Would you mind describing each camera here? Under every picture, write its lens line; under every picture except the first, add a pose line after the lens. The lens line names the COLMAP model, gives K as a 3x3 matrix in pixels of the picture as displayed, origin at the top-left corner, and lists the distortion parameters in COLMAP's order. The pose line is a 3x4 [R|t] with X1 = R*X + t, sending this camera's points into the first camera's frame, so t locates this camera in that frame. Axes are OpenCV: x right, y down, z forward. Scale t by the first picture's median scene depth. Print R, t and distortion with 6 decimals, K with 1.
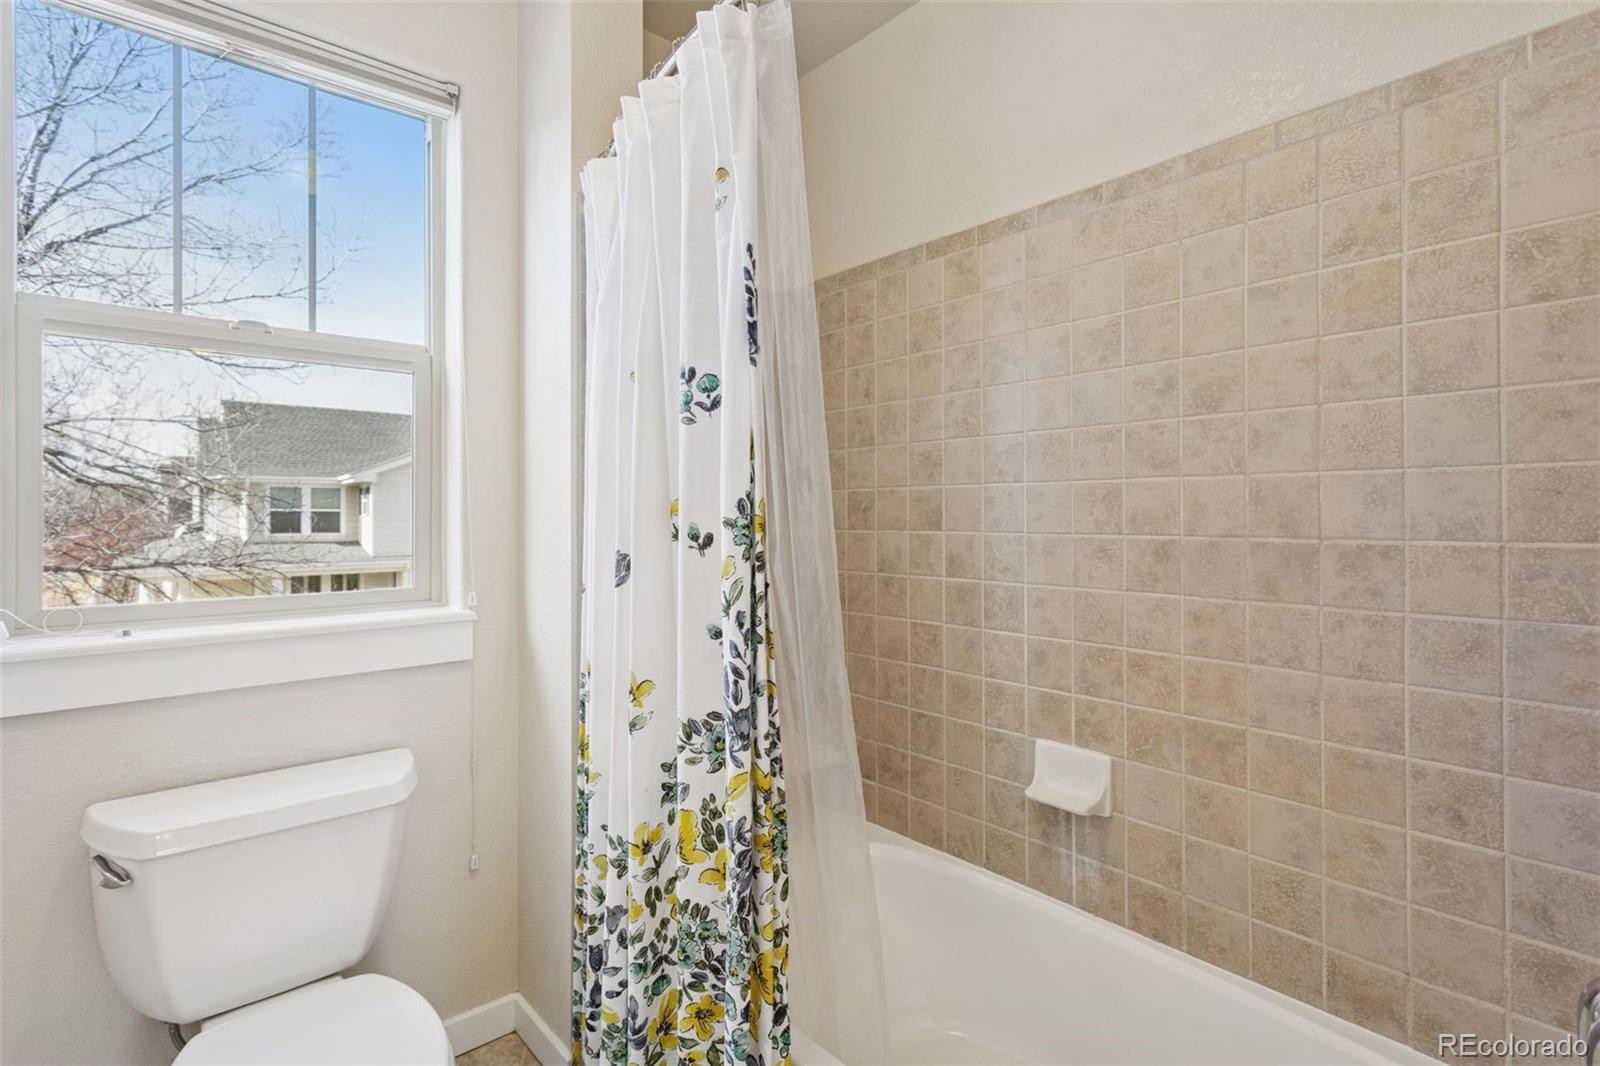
lens RADIAL K [[775.8, 0, 804.0], [0, 775.8, 511.5], [0, 0, 1]] dist [0.000330, 0.000220]
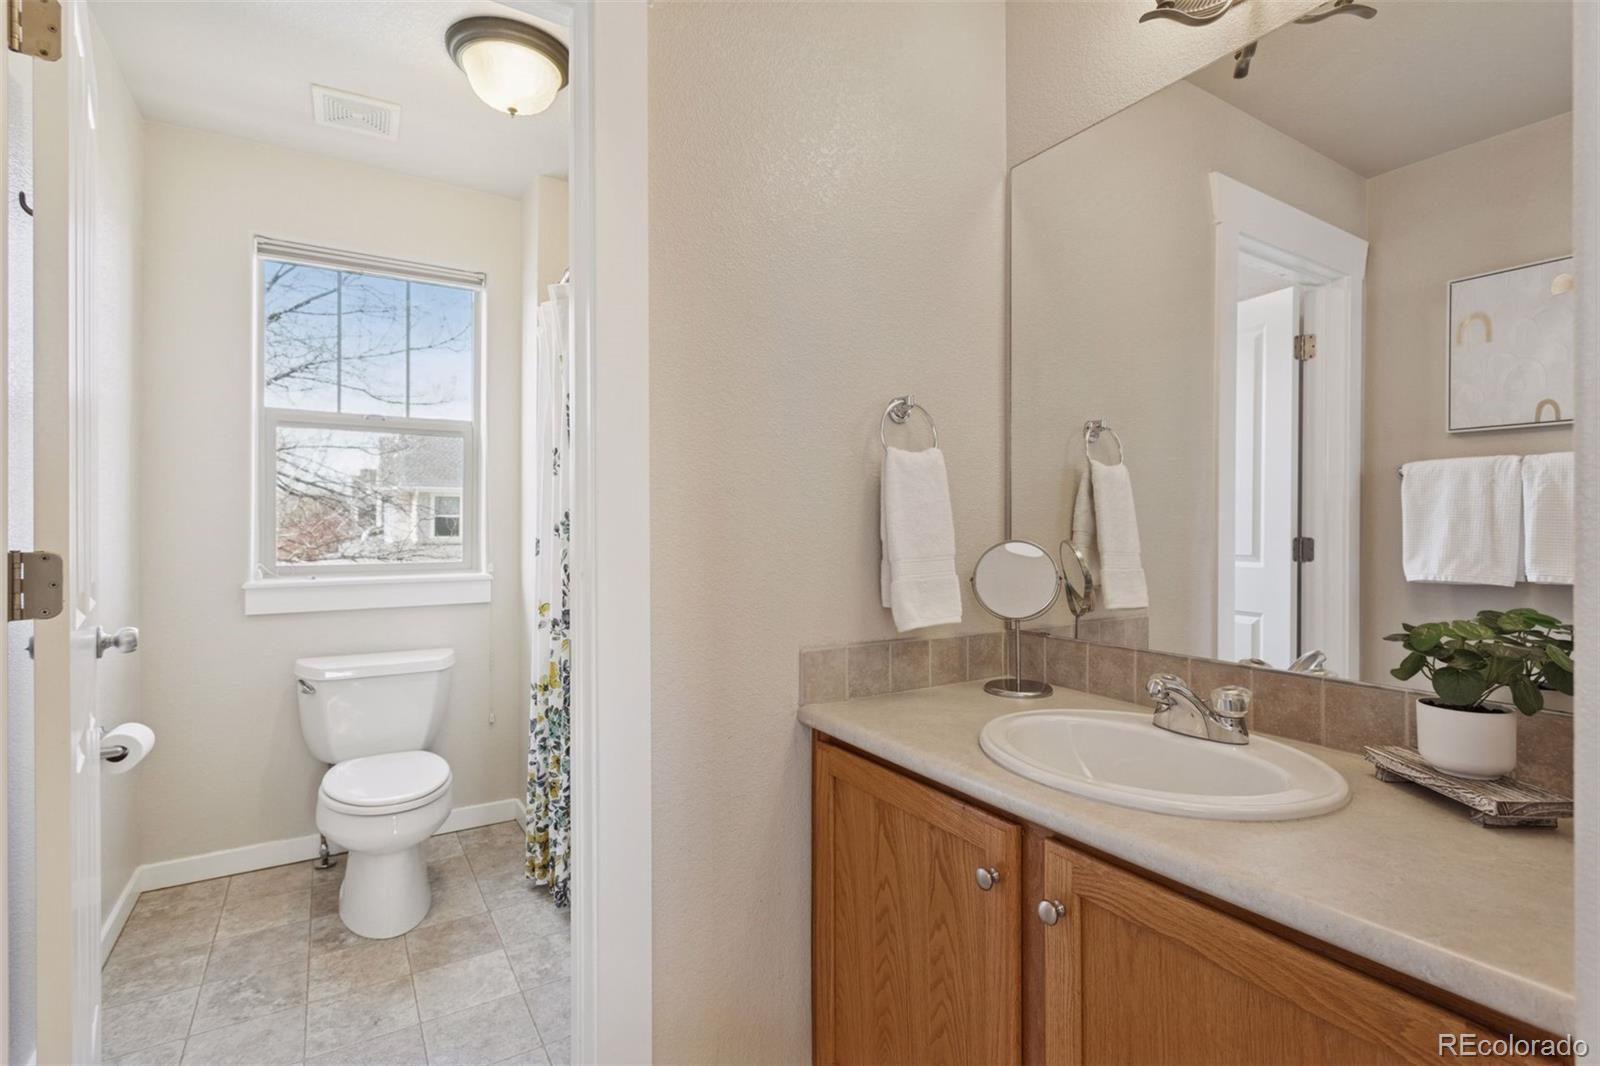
lens RADIAL K [[757.2, 0, 804.8], [0, 757.2, 524.9], [0, 0, 1]] dist [0.000036, -0.000025]
pose [[0.988208, 0.008604, -0.152874, 0.149930], [-0.007754, 0.999951, 0.006152, 0.000185], [0.152919, -0.004894, 0.988227, -0.163120]]
